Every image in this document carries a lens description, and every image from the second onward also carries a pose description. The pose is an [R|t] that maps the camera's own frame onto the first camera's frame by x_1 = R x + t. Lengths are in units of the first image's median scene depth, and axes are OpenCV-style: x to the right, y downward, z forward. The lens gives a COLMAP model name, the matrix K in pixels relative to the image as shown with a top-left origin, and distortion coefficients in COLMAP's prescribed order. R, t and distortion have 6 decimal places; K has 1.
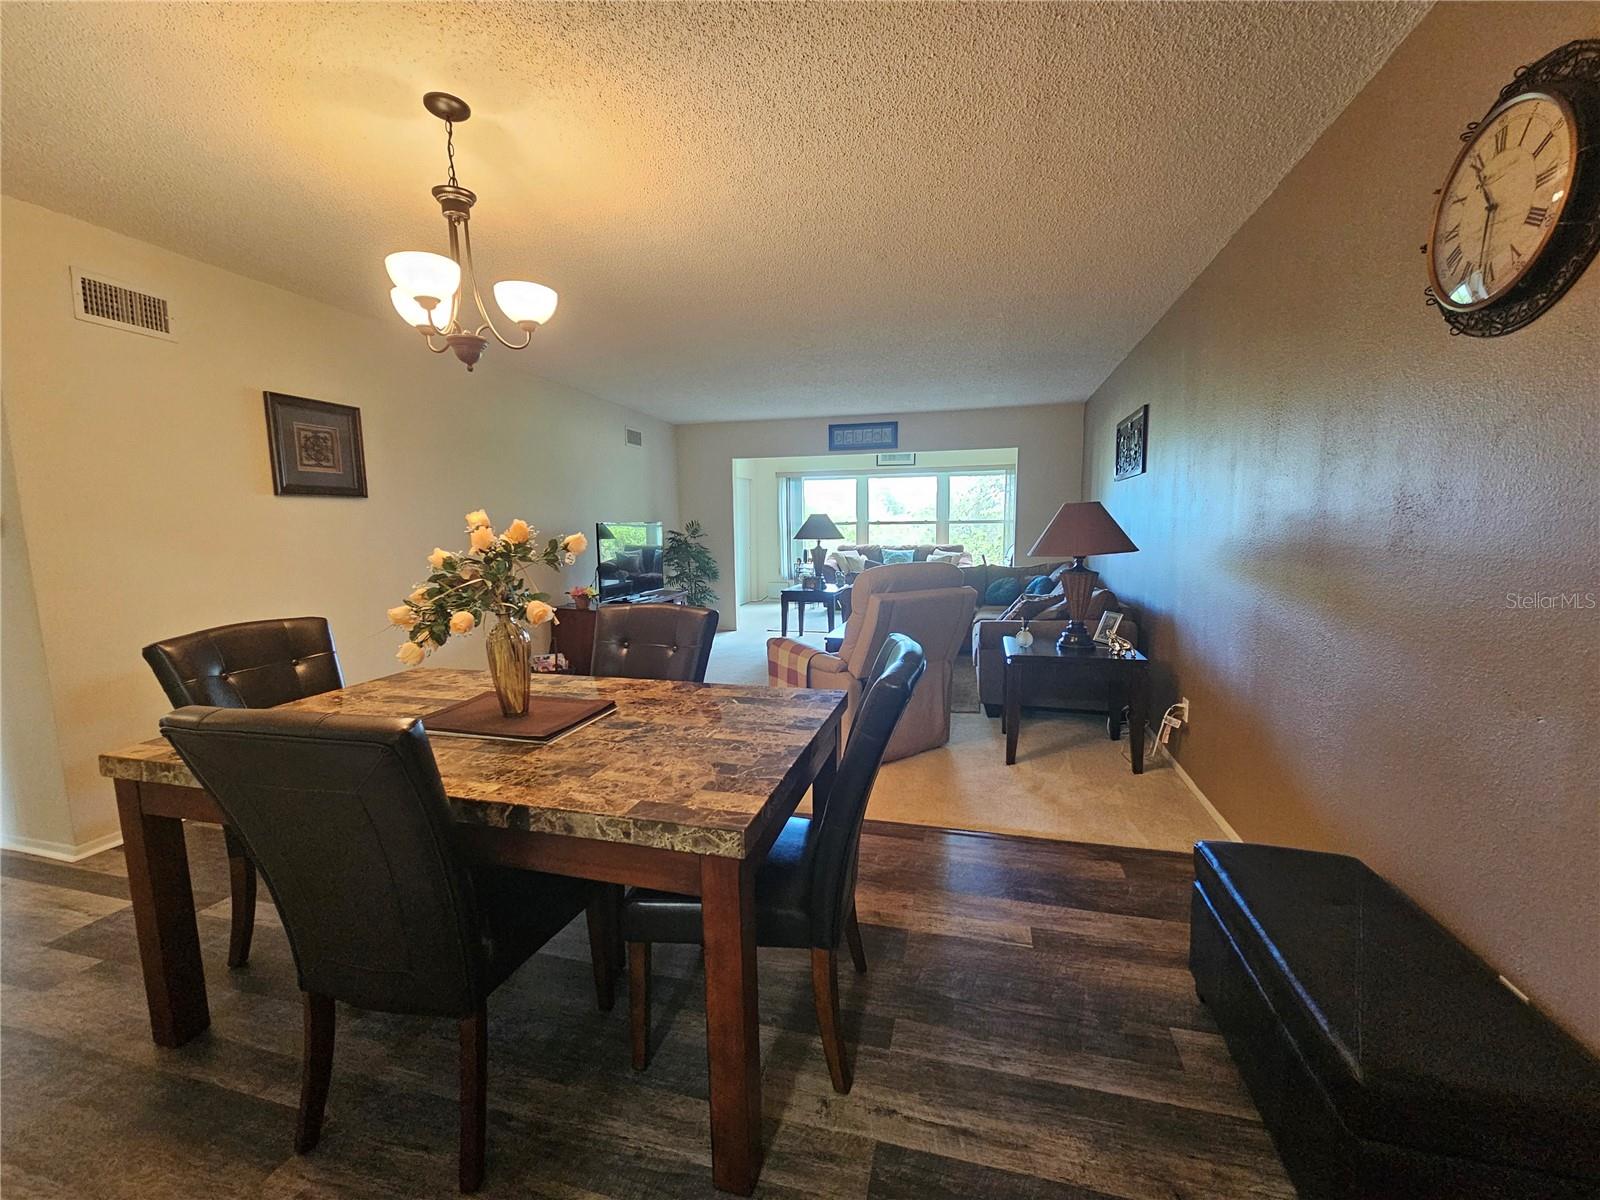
lens RADIAL K [[654.3, 0, 806.4], [0, 654.3, 604.1], [0, 0, 1]] dist [0.000600, 0.000415]
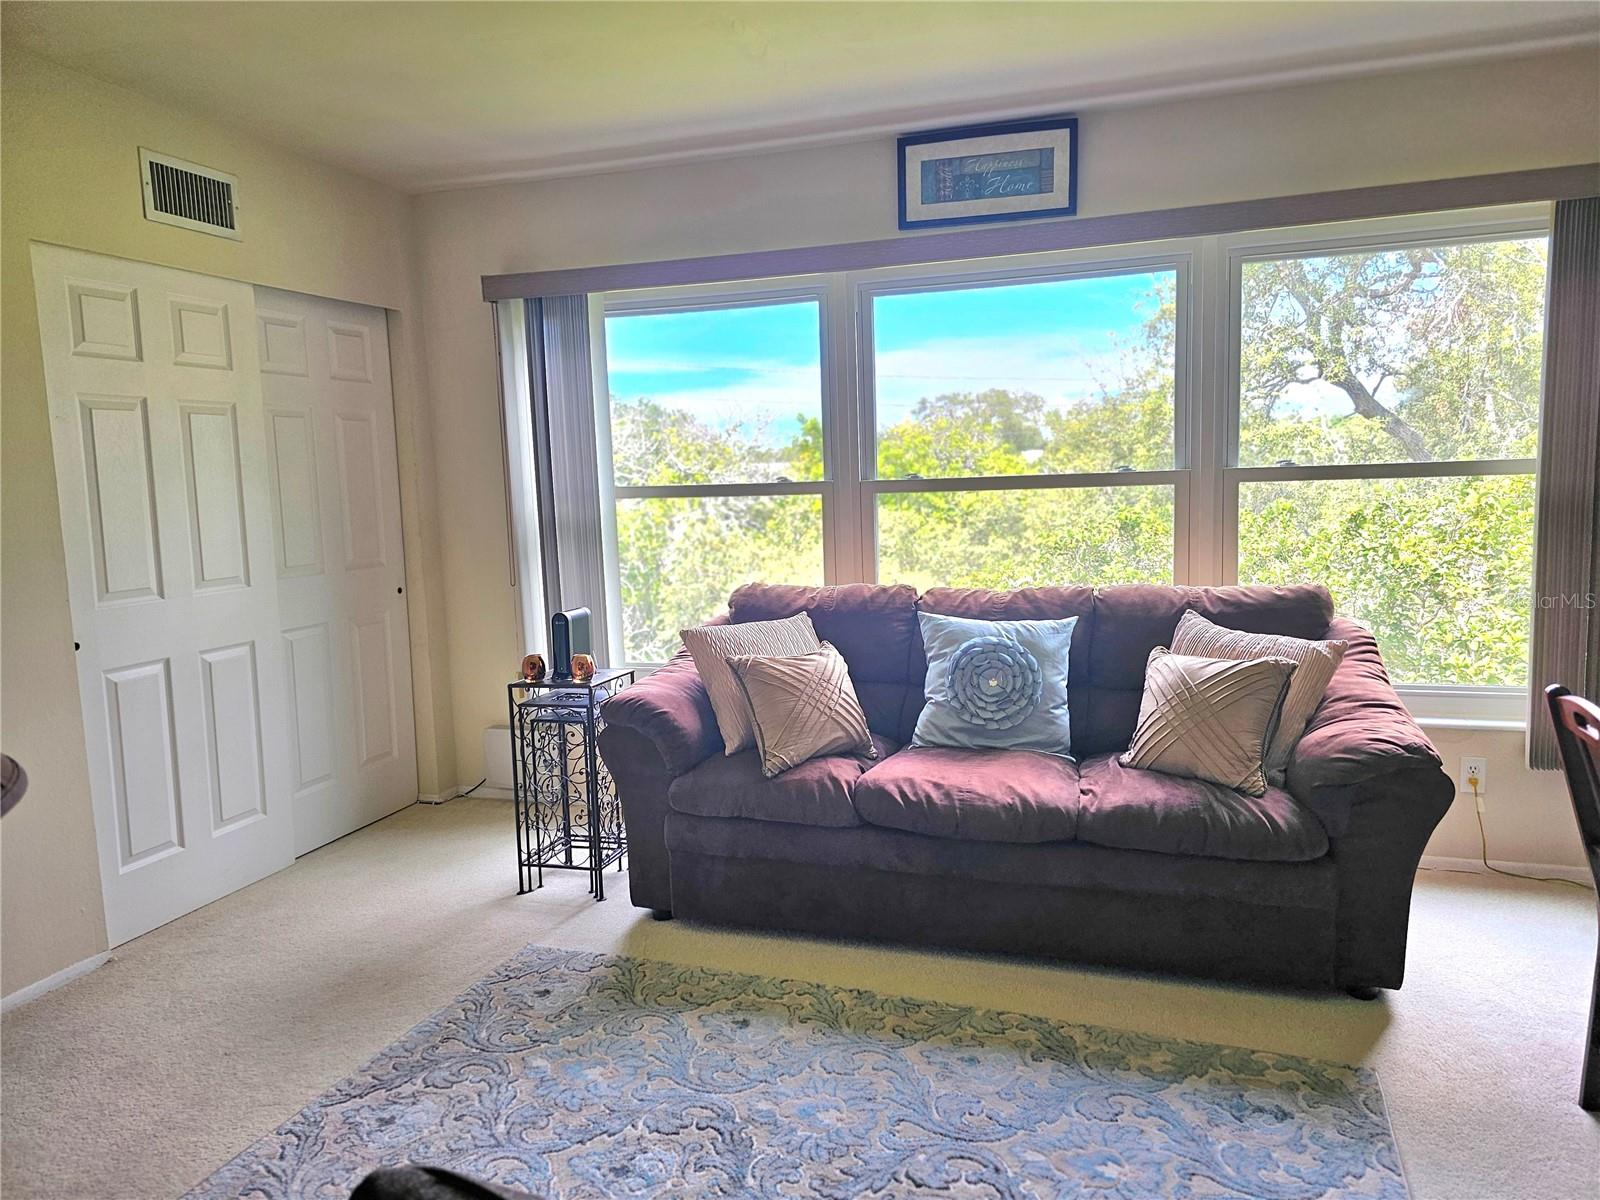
lens RADIAL K [[1069.8, 0, 807.0], [0, 1069.8, 591.8], [0, 0, 1]] dist [0.073999, -0.064947]
pose [[0.998503, -0.013081, -0.053104, 0.332452], [0.012659, 0.999886, -0.008268, -0.304489], [0.053206, 0.007583, 0.998555, 2.273659]]
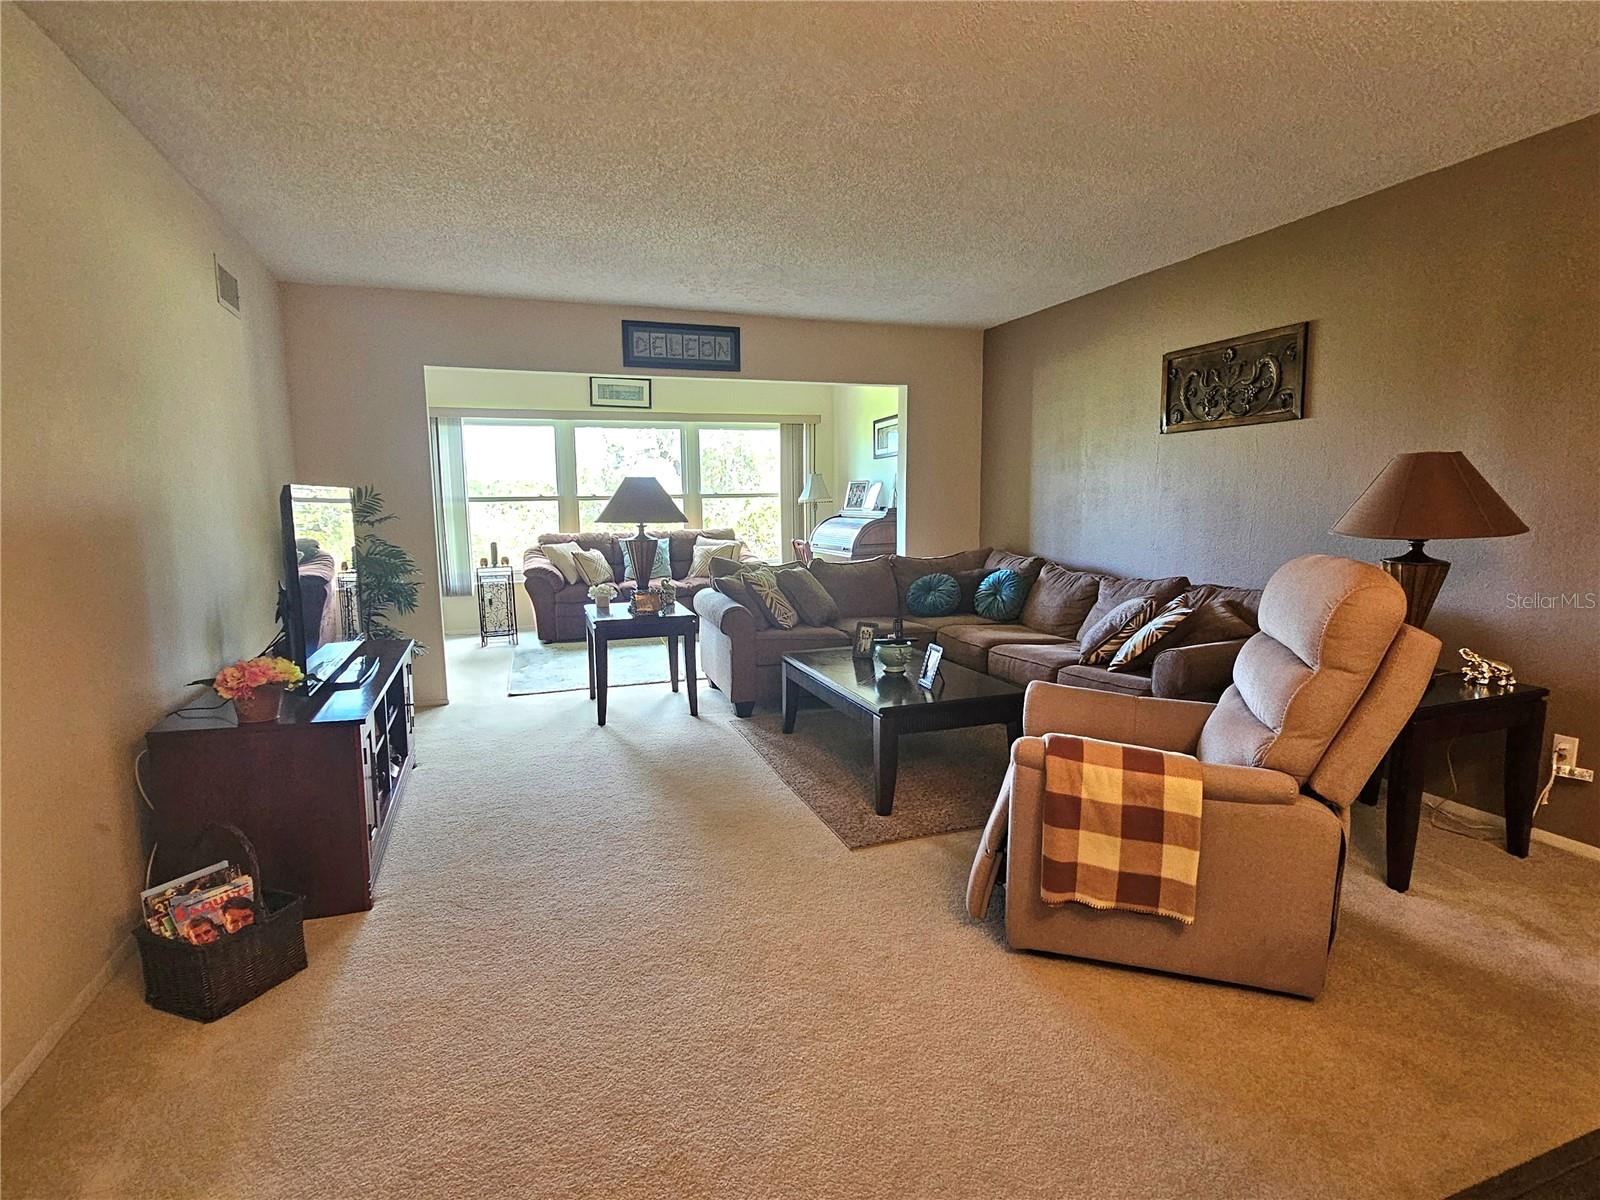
lens RADIAL K [[820.9, 0, 807.8], [0, 820.9, 610.3], [0, 0, 1]] dist [-0.001107, -0.000290]
pose [[0.818026, -0.077880, 0.569884, -0.669907], [0.074022, 0.996806, 0.029969, -0.088625], [-0.570398, 0.017668, 0.821178, 0.865964]]
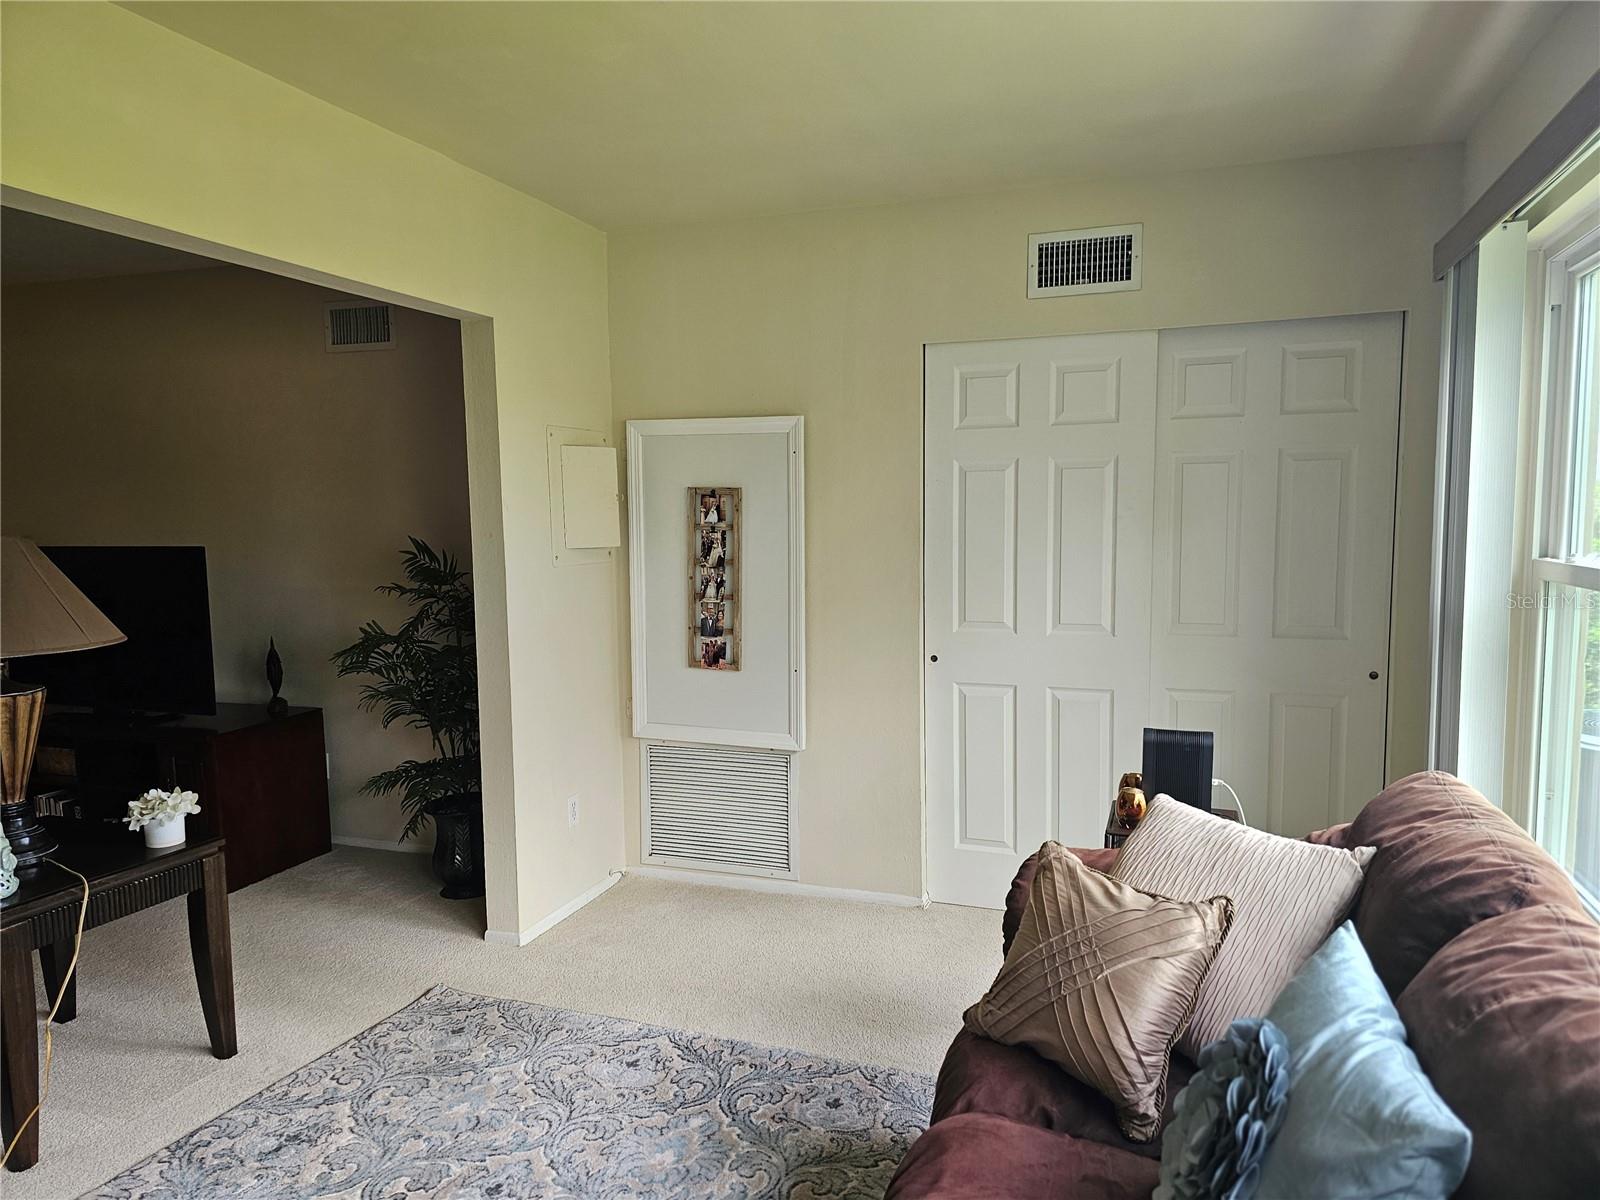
lens RADIAL K [[1066.0, 0, 827.0], [0, 1066.0, 617.7], [0, 0, 1]] dist [0.064466, -0.060968]
pose [[-0.070384, 0.105016, -0.991977, 0.901762], [-0.116056, 0.986827, 0.112705, -0.457385], [0.990746, 0.123058, -0.057269, 3.263069]]
